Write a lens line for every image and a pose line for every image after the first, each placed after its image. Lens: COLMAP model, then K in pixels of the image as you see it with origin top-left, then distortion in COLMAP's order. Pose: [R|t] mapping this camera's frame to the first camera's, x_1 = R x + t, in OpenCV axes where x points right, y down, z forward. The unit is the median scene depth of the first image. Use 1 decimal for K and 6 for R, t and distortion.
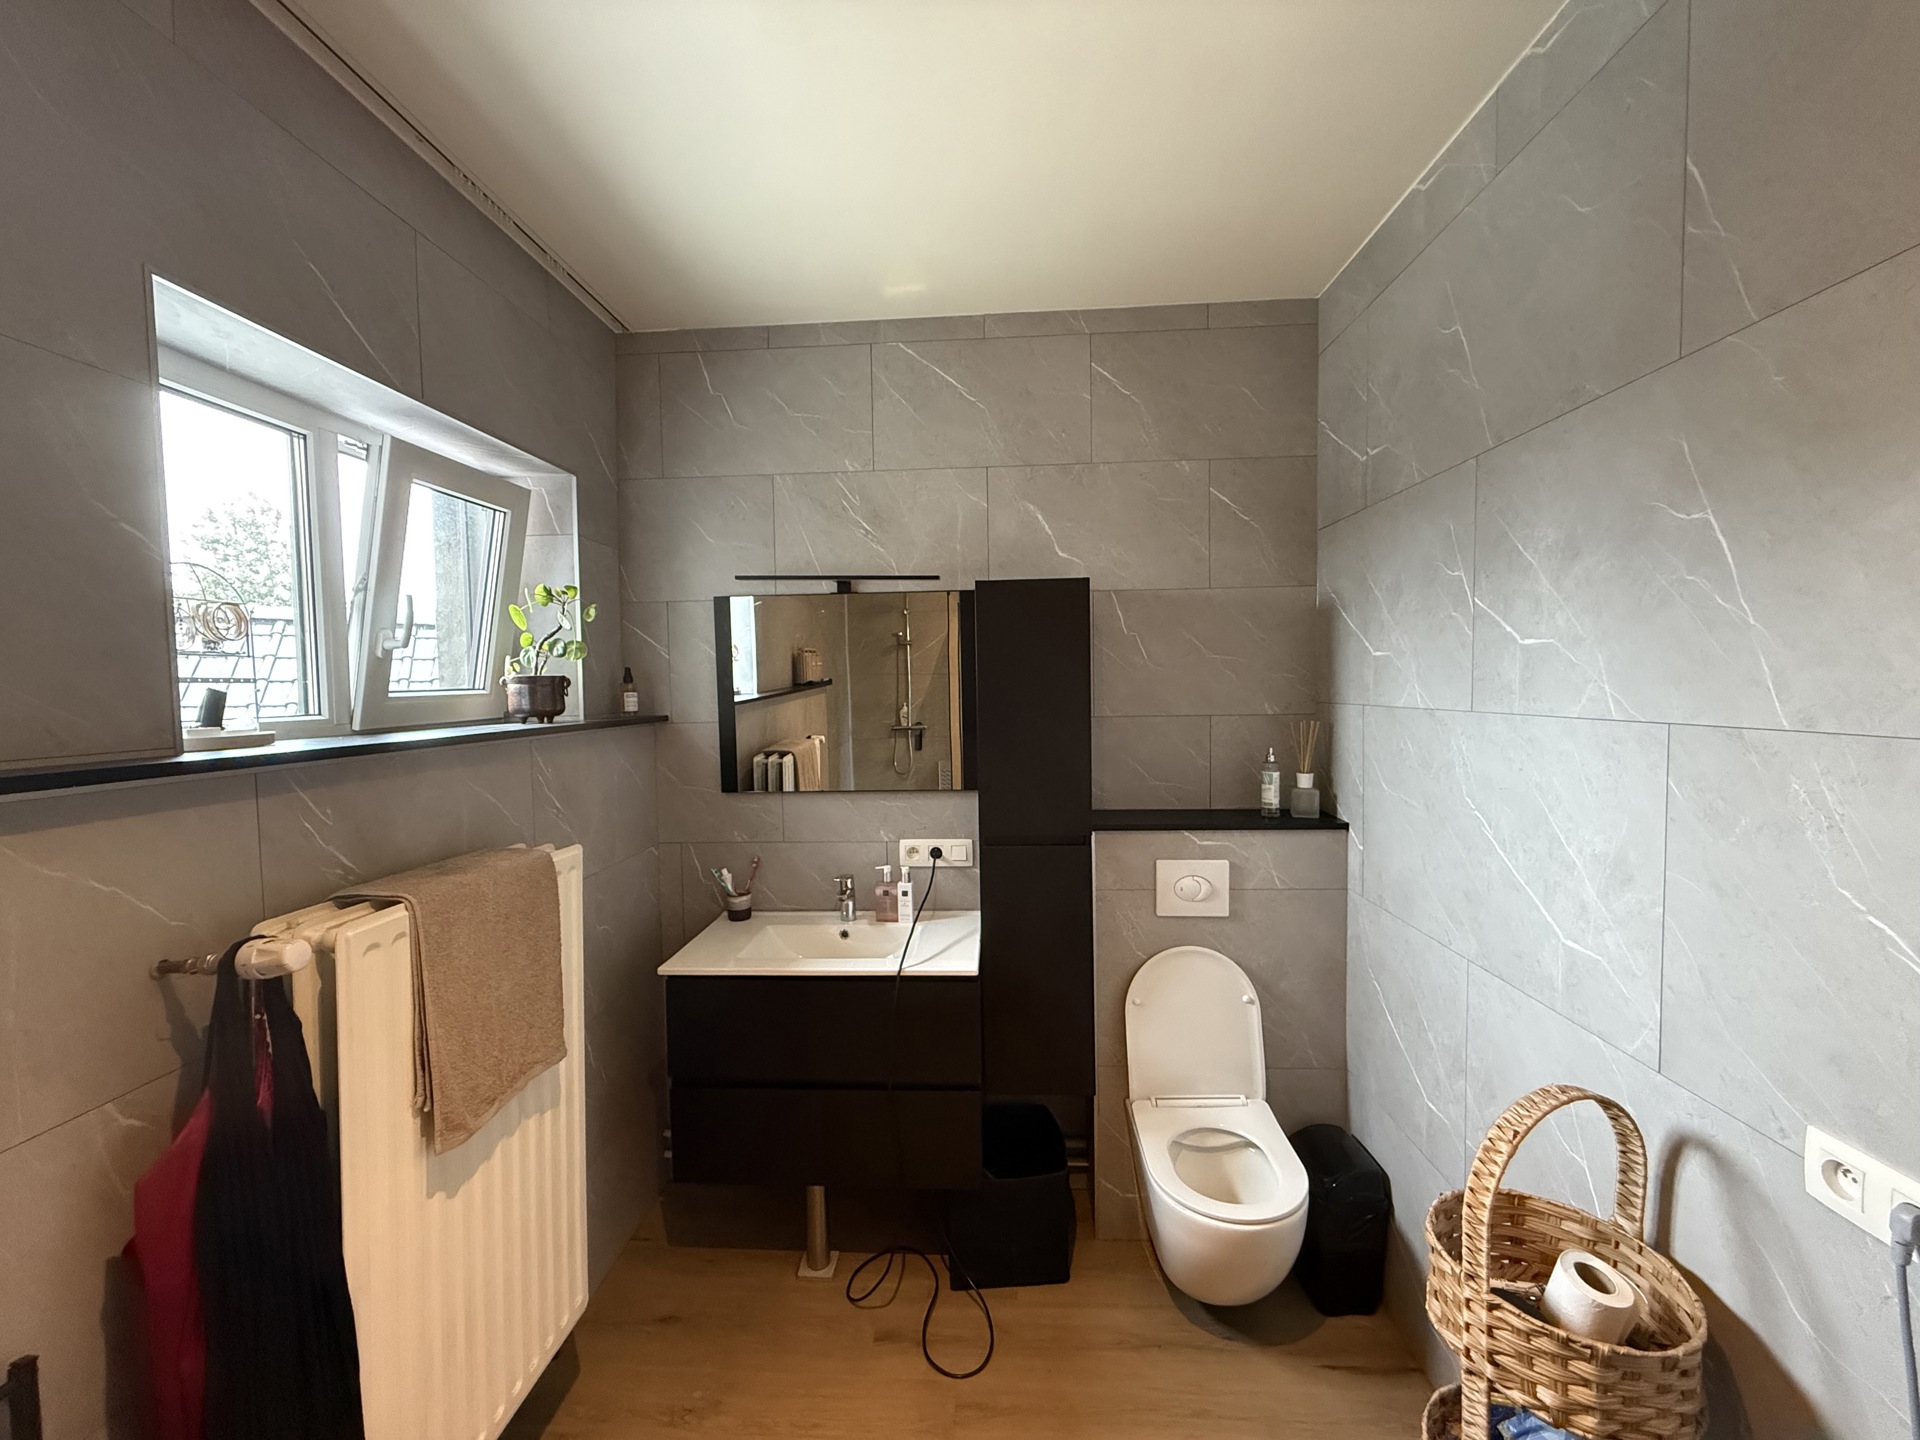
lens RADIAL K [[761.4, 0, 953.6], [0, 761.4, 719.7], [0, 0, 1]] dist [-0.000183, -0.000038]
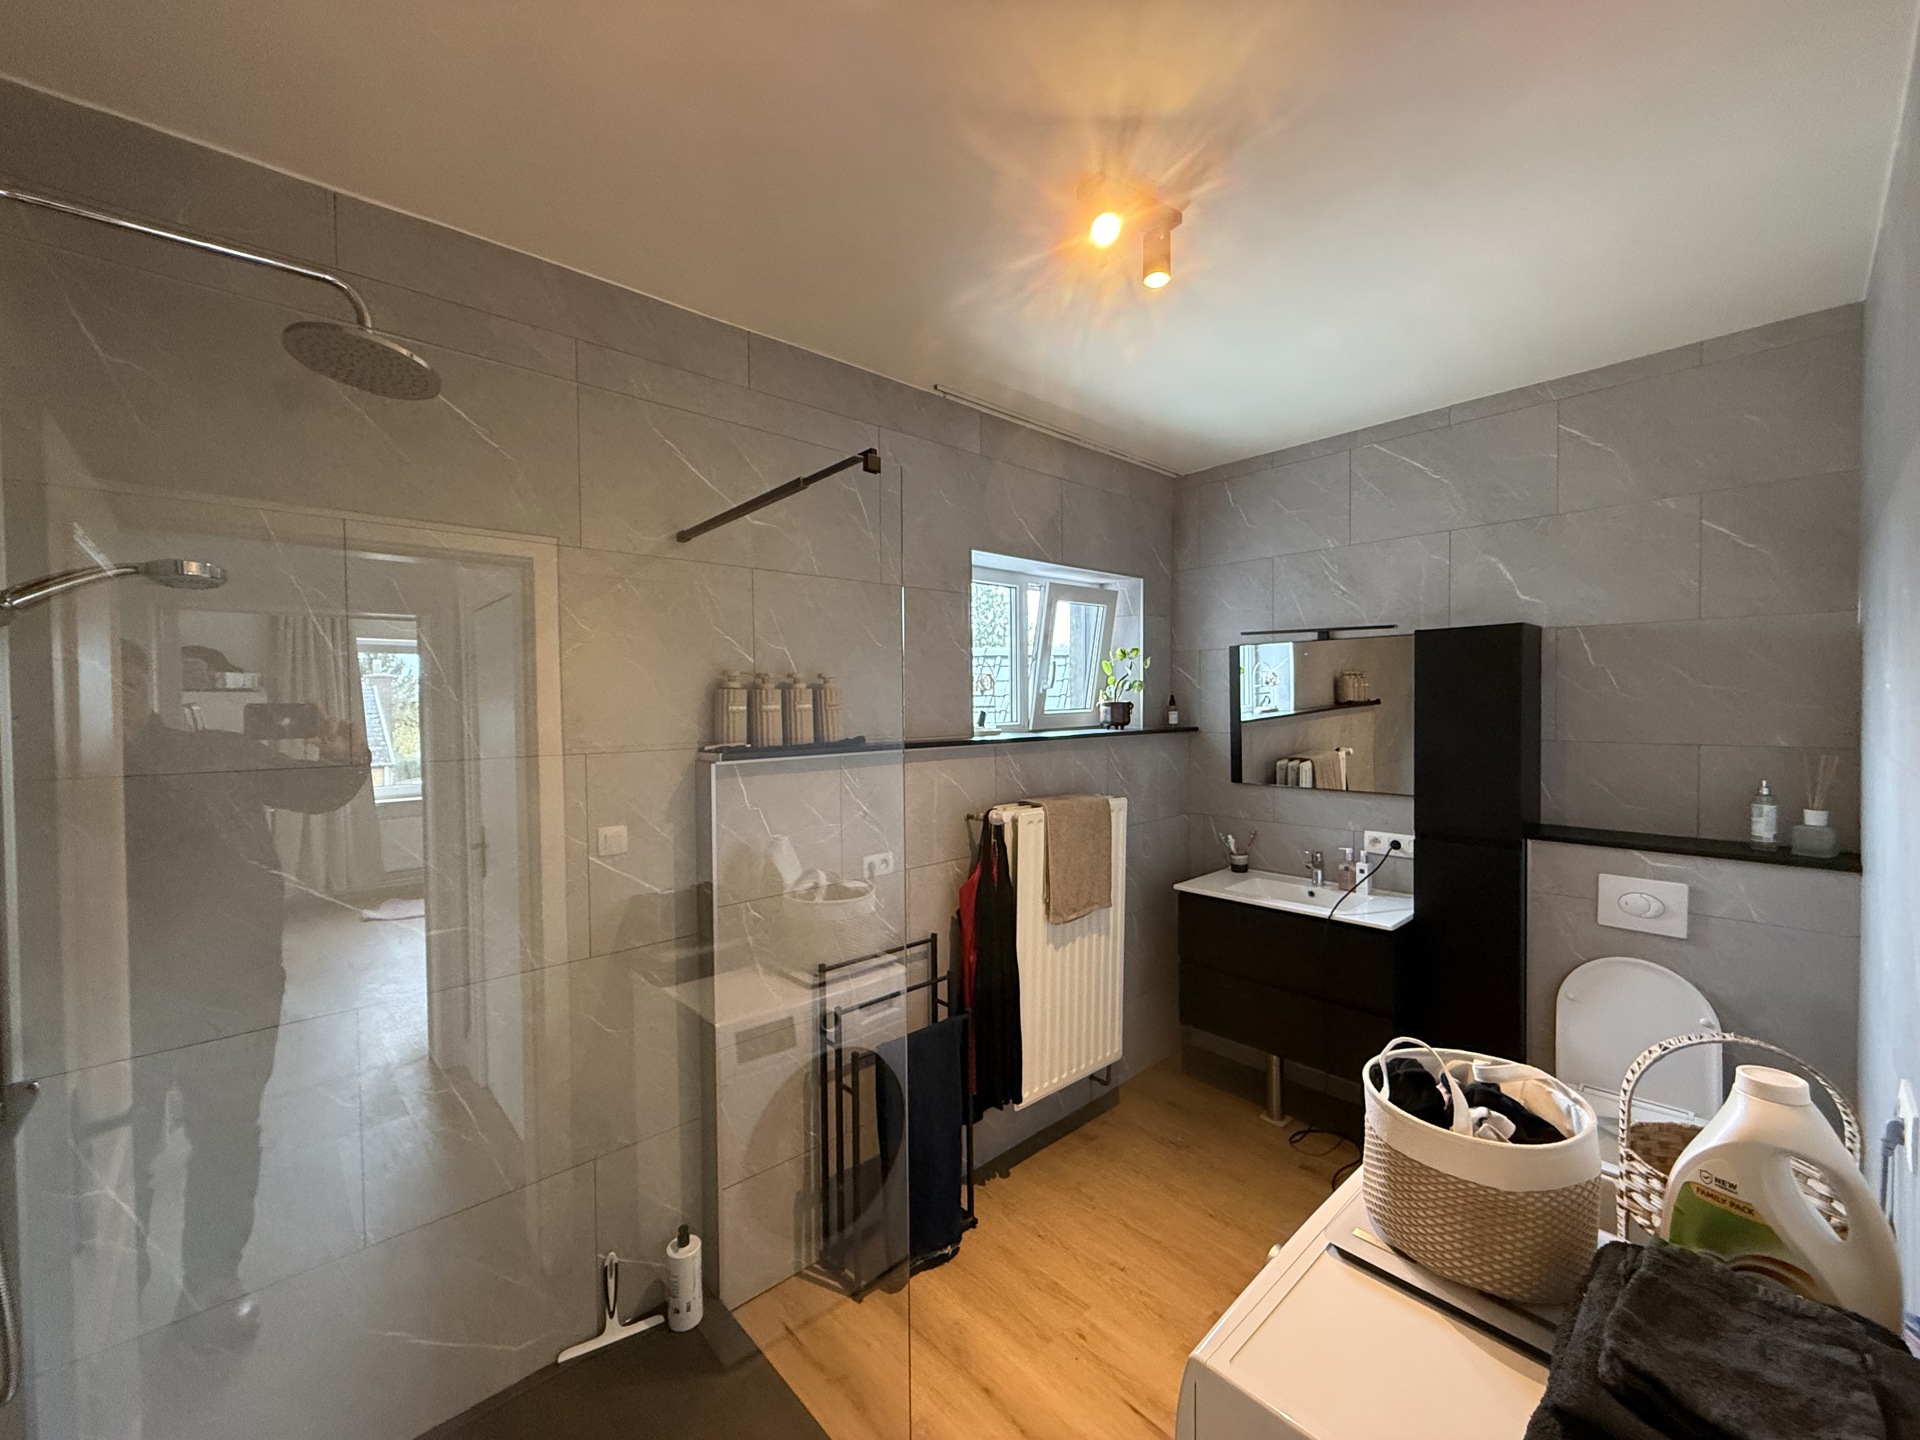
lens RADIAL K [[761.4, 0, 953.6], [0, 761.4, 719.7], [0, 0, 1]] dist [-0.000183, -0.000038]
pose [[0.712412, 0.025570, -0.701295, 0.375156], [-0.033535, 0.999435, 0.002373, -0.008775], [0.700960, 0.021827, 0.712867, -0.450316]]
